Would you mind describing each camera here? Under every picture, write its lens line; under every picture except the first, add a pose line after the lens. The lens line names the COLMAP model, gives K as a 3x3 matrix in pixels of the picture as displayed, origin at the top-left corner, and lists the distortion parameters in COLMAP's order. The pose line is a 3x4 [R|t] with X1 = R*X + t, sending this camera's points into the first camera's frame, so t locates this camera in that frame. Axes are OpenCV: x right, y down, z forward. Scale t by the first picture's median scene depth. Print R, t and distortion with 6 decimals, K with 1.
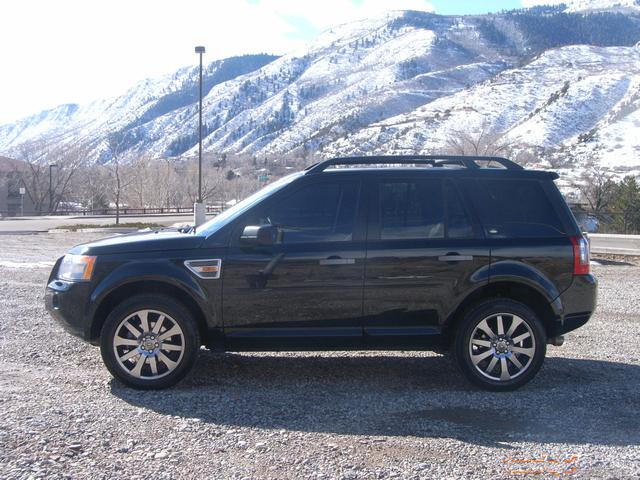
lens RADIAL K [[929.9, 0, 319.9], [0, 929.9, 238.3], [0, 0, 1]] dist [-0.066774, 0.000000]
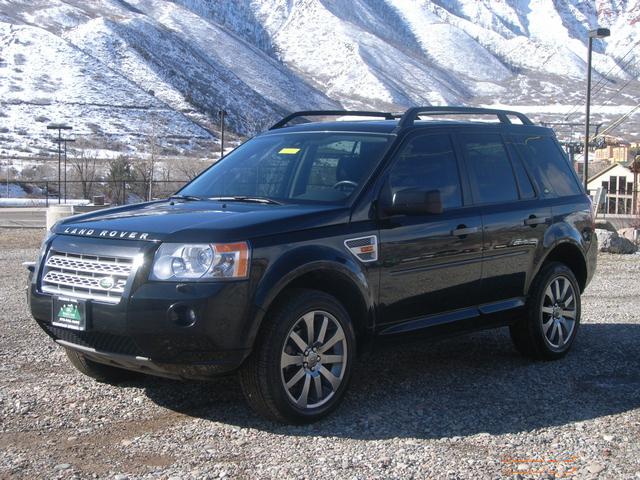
lens RADIAL K [[1154.1, 0, 316.0], [0, 1154.1, 242.8], [0, 0, 1]] dist [-0.064312, 0.000000]
pose [[0.701360, -0.063056, 0.710013, -0.816189], [0.048605, 0.997992, 0.040619, -0.012495], [-0.711148, 0.006022, 0.703016, 0.363293]]
